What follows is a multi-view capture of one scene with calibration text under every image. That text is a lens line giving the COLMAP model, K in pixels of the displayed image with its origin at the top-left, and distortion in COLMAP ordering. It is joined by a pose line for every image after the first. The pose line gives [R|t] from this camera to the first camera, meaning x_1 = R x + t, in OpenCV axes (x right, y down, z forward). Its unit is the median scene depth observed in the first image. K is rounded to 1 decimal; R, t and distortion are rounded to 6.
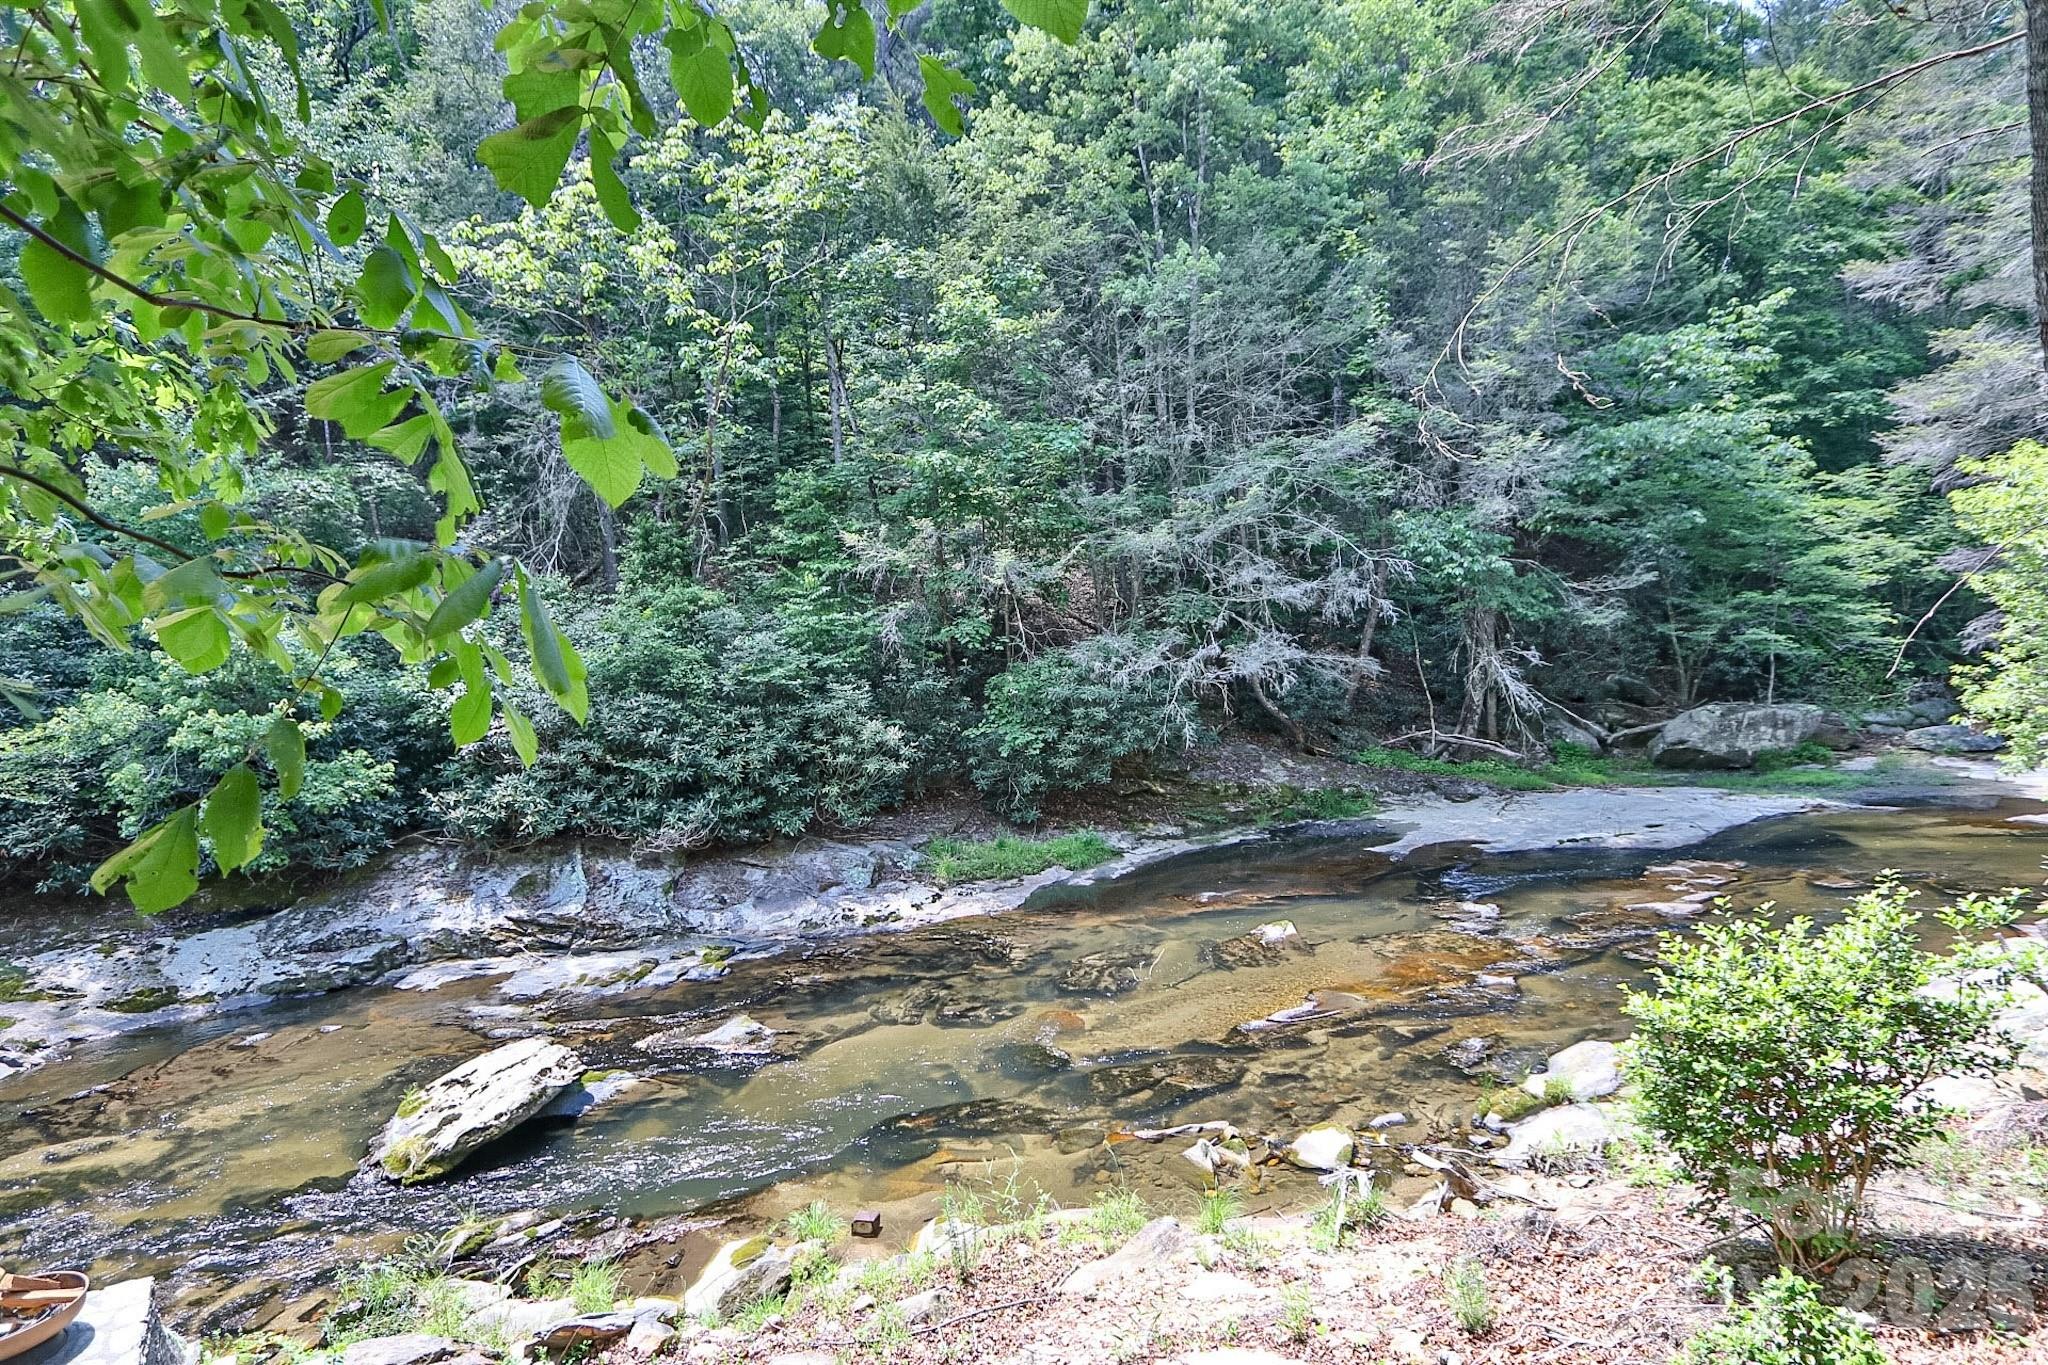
lens RADIAL K [[1053.1, 0, 1007.7], [0, 1053.1, 691.0], [0, 0, 1]] dist [-0.009269, -0.001542]
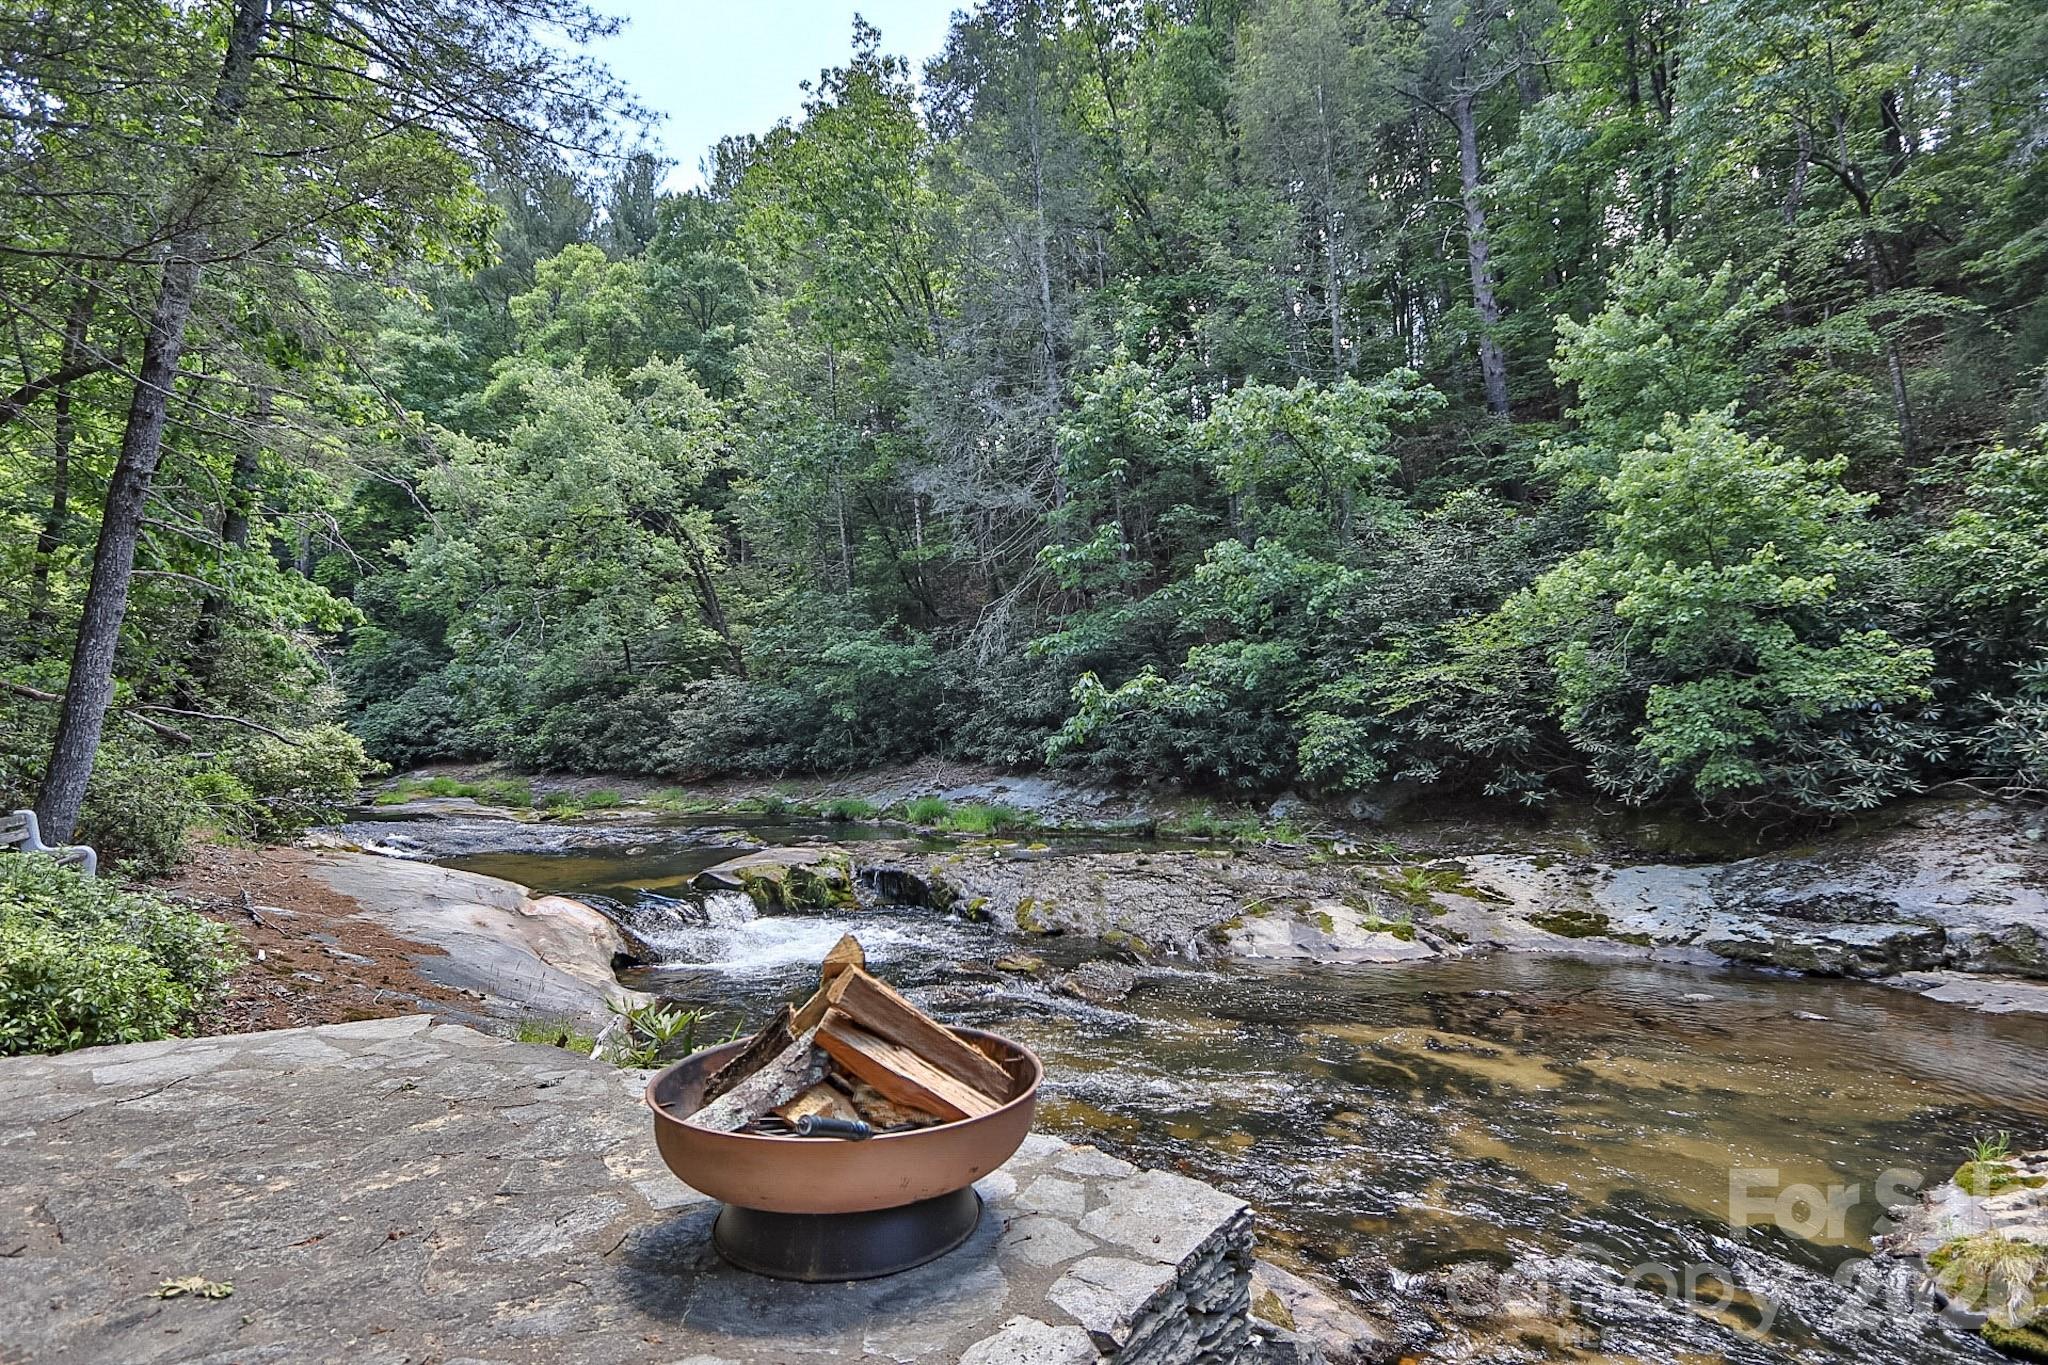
lens RADIAL K [[1053.1, 0, 1016.1], [0, 1053.1, 695.0], [0, 0, 1]] dist [-0.009269, -0.001542]
pose [[0.341909, 0.007850, -0.939700, -0.183035], [-0.060544, 0.998072, -0.013691, 0.138938], [0.937781, 0.061574, 0.341724, 0.269759]]
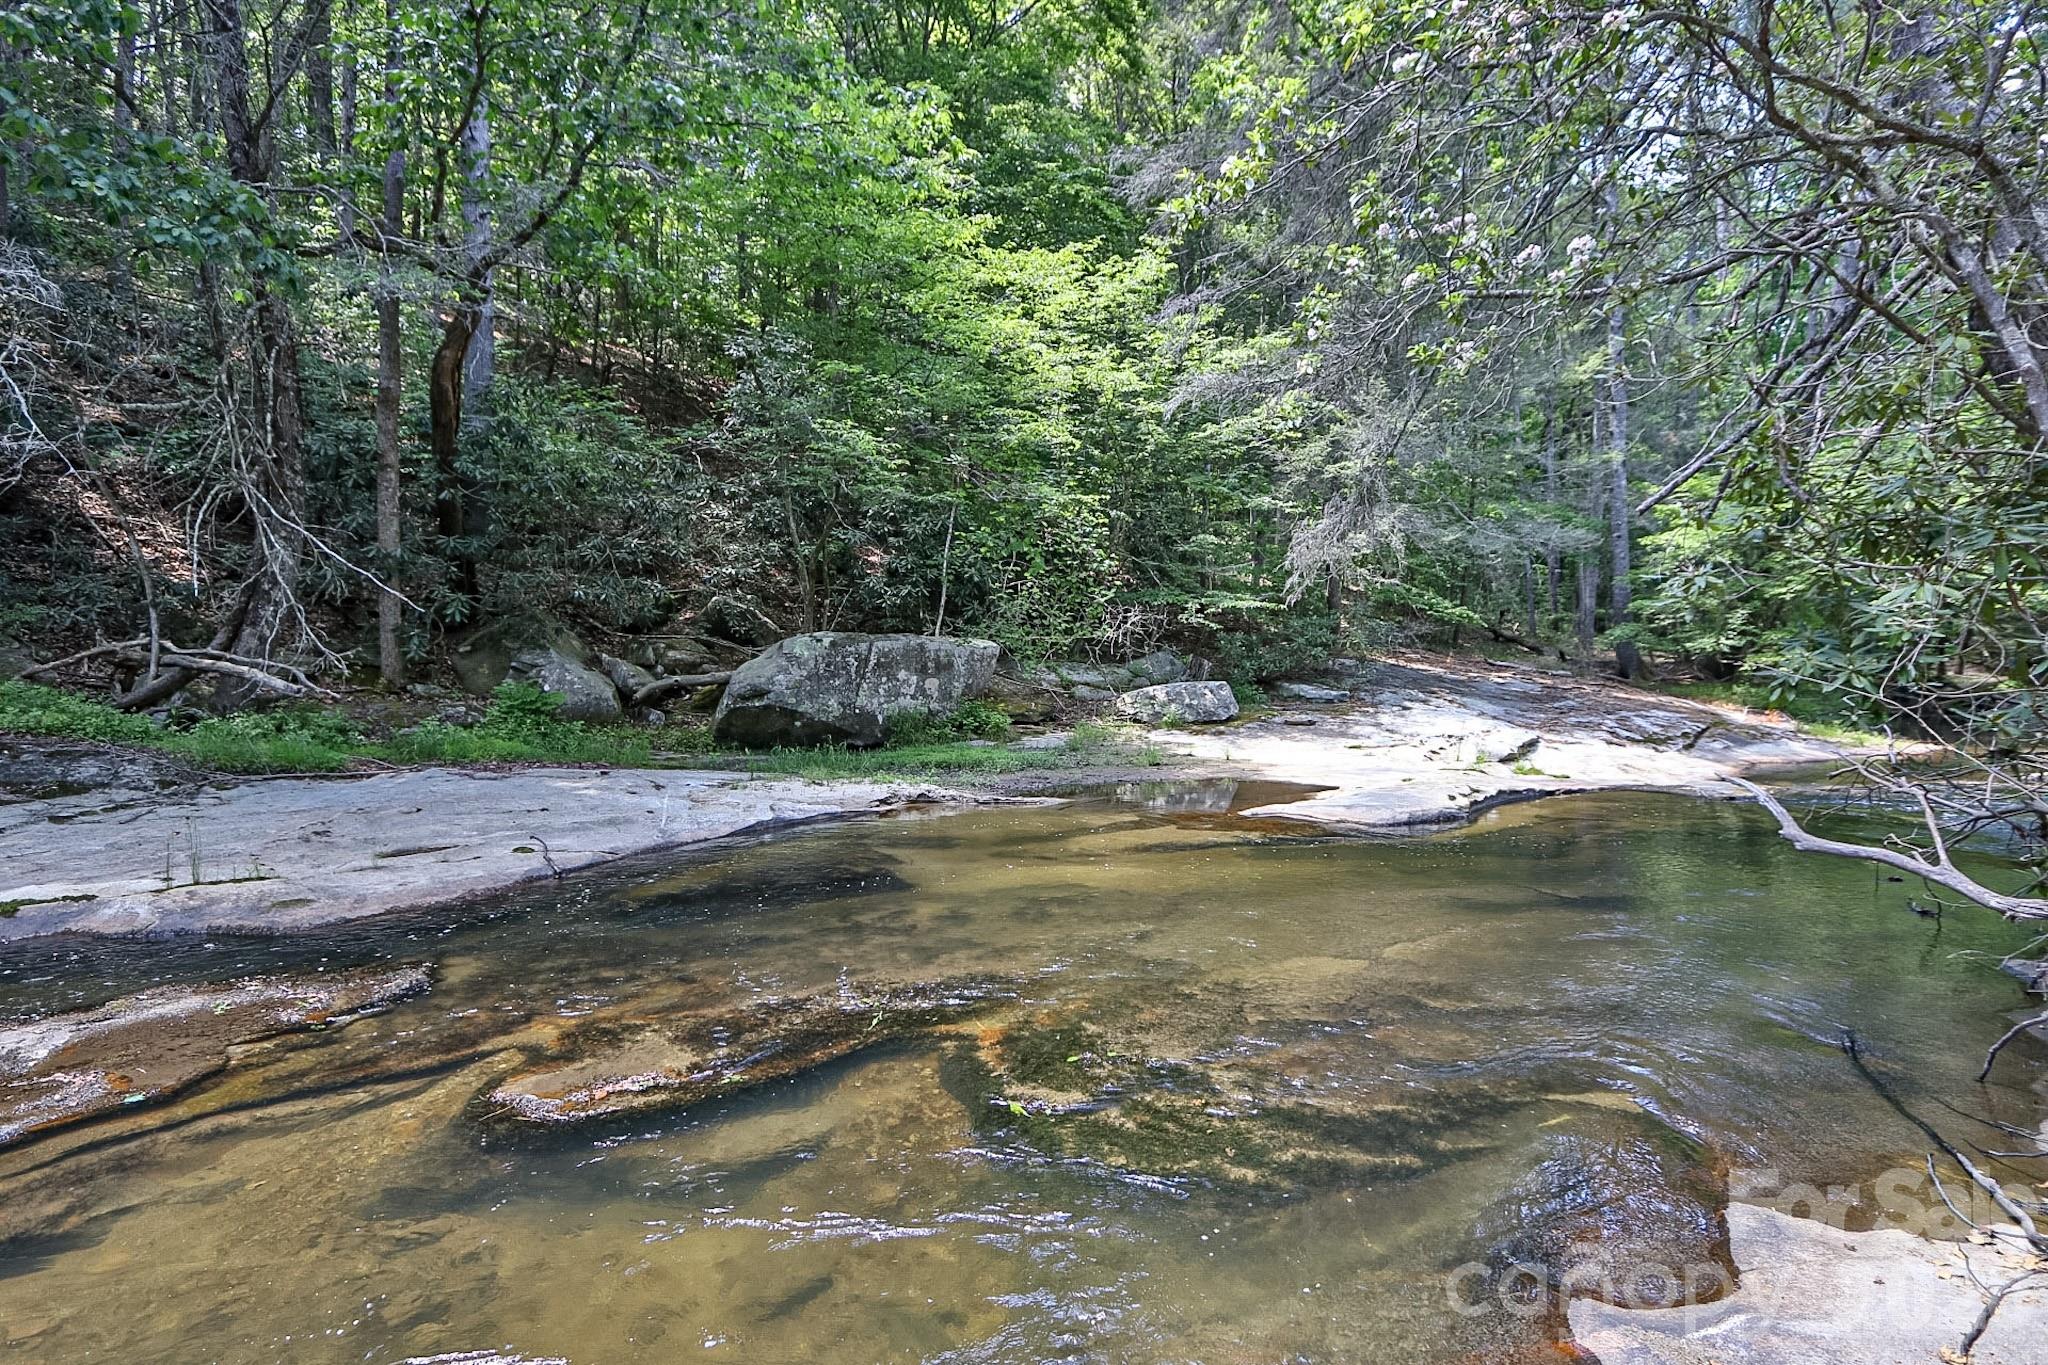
lens RADIAL K [[1053.1, 0, 1014.8], [0, 1053.1, 685.4], [0, 0, 1]] dist [-0.009269, -0.001542]
pose [[0.851749, 0.051976, 0.521366, 0.746026], [-0.019166, 0.997492, -0.068130, 0.119037], [-0.523599, 0.048037, 0.850609, 0.776609]]
